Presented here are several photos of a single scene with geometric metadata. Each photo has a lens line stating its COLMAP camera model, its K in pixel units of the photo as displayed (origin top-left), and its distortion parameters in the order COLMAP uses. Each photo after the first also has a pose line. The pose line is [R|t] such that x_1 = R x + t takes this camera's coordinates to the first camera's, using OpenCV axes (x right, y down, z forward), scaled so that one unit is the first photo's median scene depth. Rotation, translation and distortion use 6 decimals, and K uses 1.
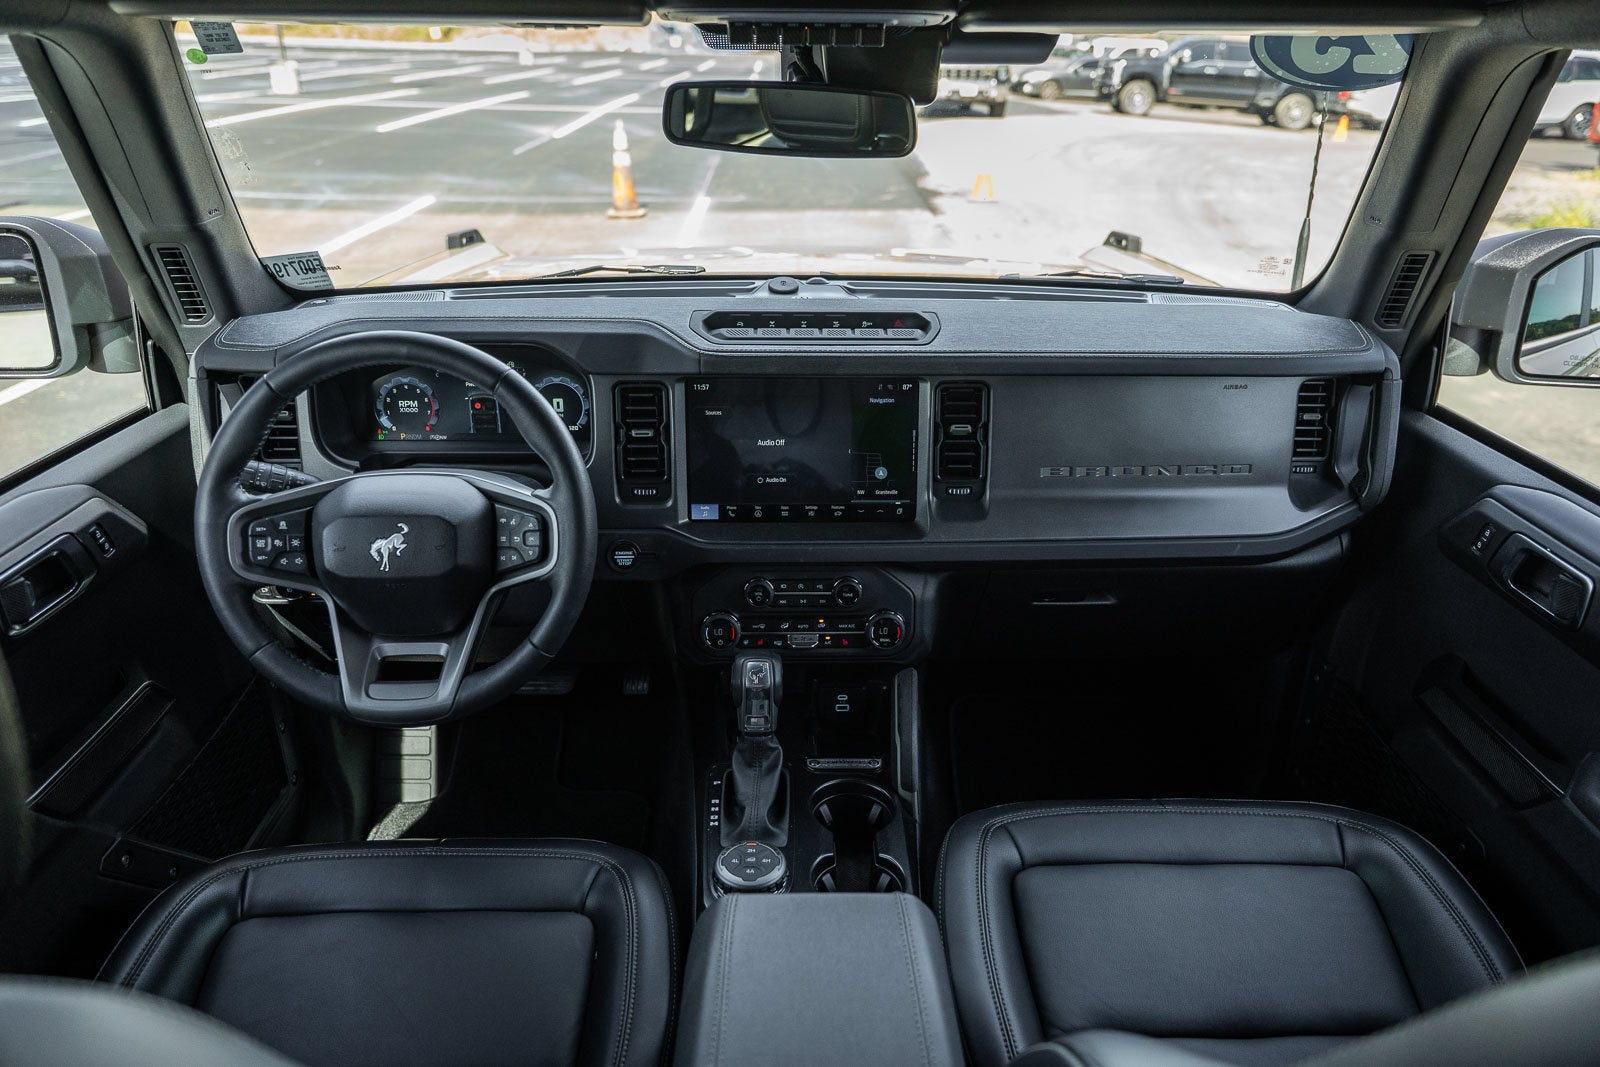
lens RADIAL K [[1096.4, 0, 800.0], [0, 1096.4, 533.5], [0, 0, 1]] dist [-0.004142, -0.007589]
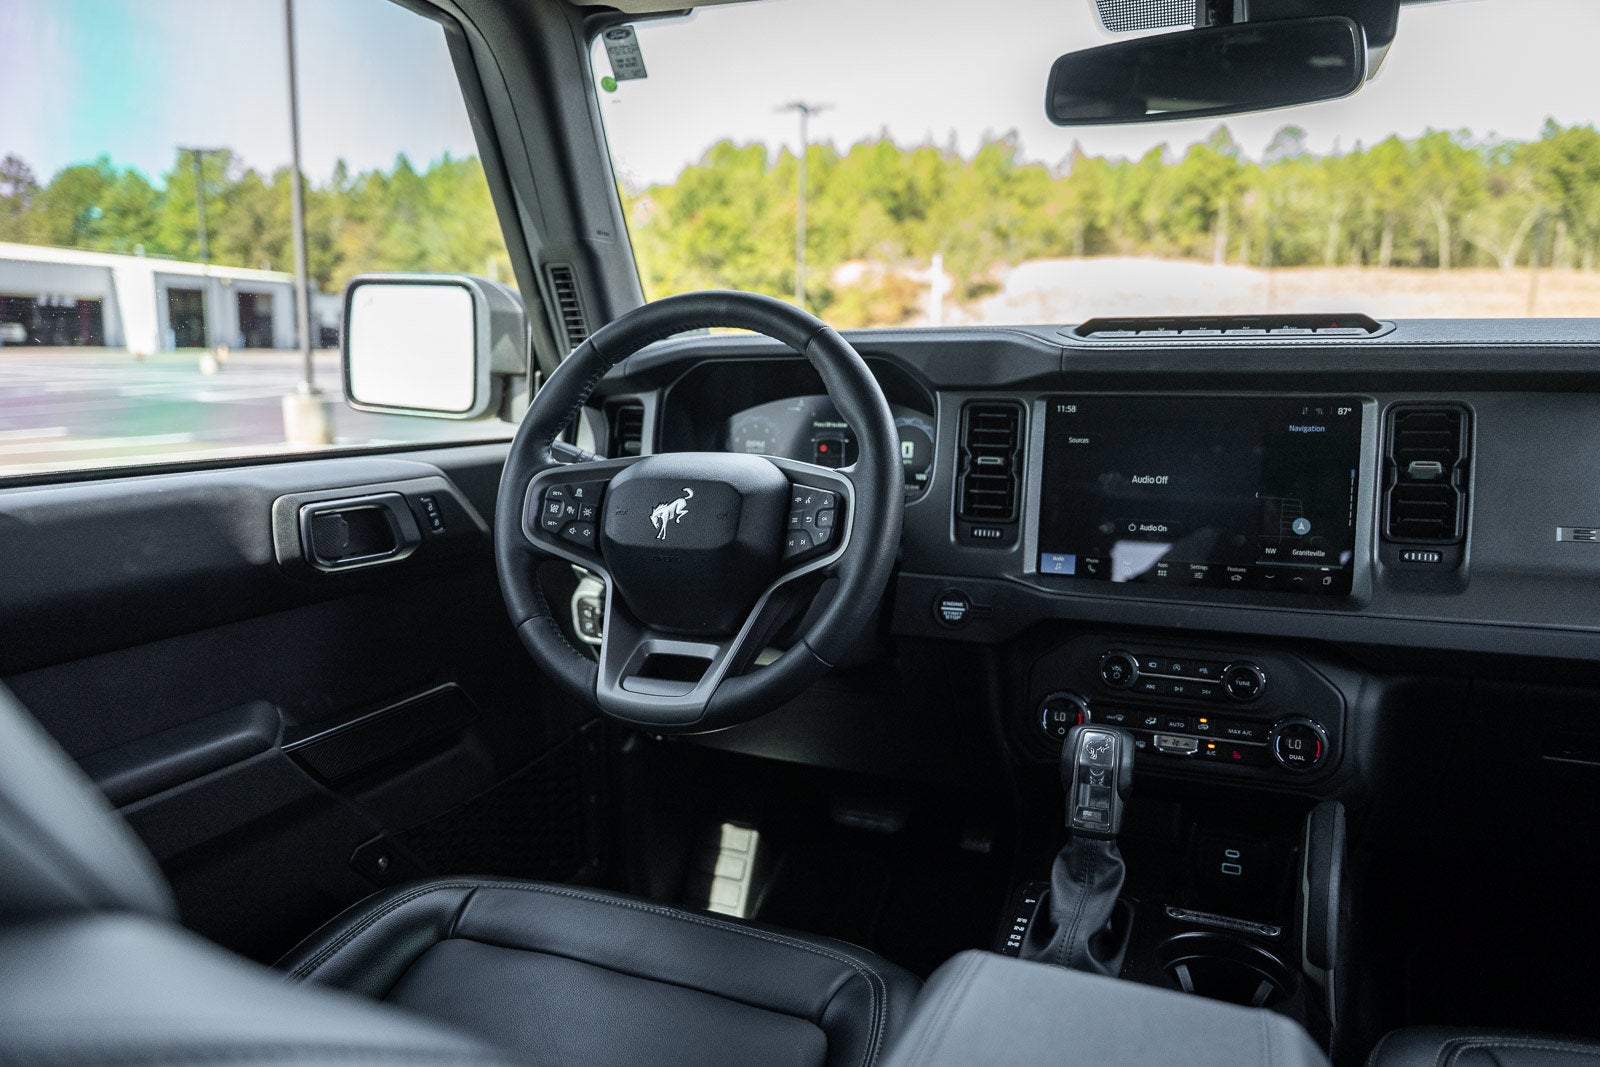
lens RADIAL K [[1068.7, 0, 800.0], [0, 1068.7, 533.5], [0, 0, 1]] dist [0.001072, -0.004498]
pose [[0.915753, 0.056077, -0.397810, 0.054382], [-0.158337, 0.960439, -0.229101, 0.181458], [0.369225, 0.272788, 0.888403, 0.244839]]
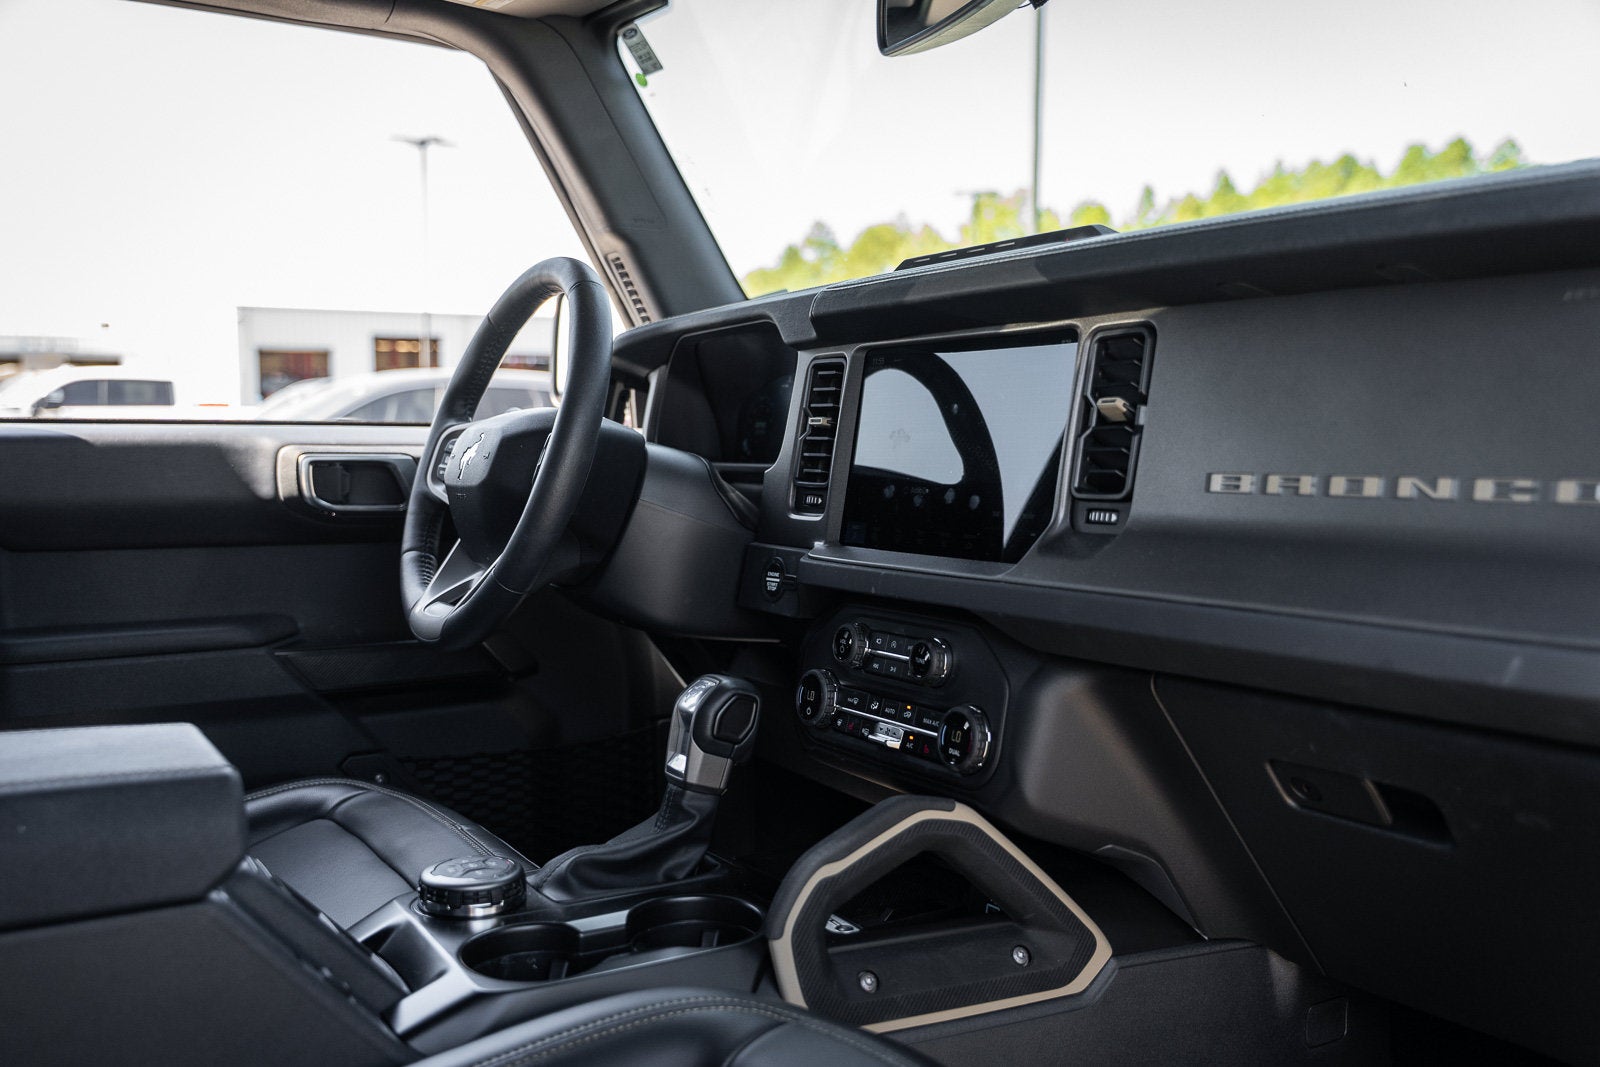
lens RADIAL K [[1419.8, 0, 800.0], [0, 1419.8, 533.5], [0, 0, 1]] dist [0.004417, 0.002971]
pose [[0.505957, 0.050248, -0.861094, 0.751652], [-0.344642, 0.926928, -0.148413, 0.141690], [0.790714, 0.371860, 0.486303, 0.557680]]
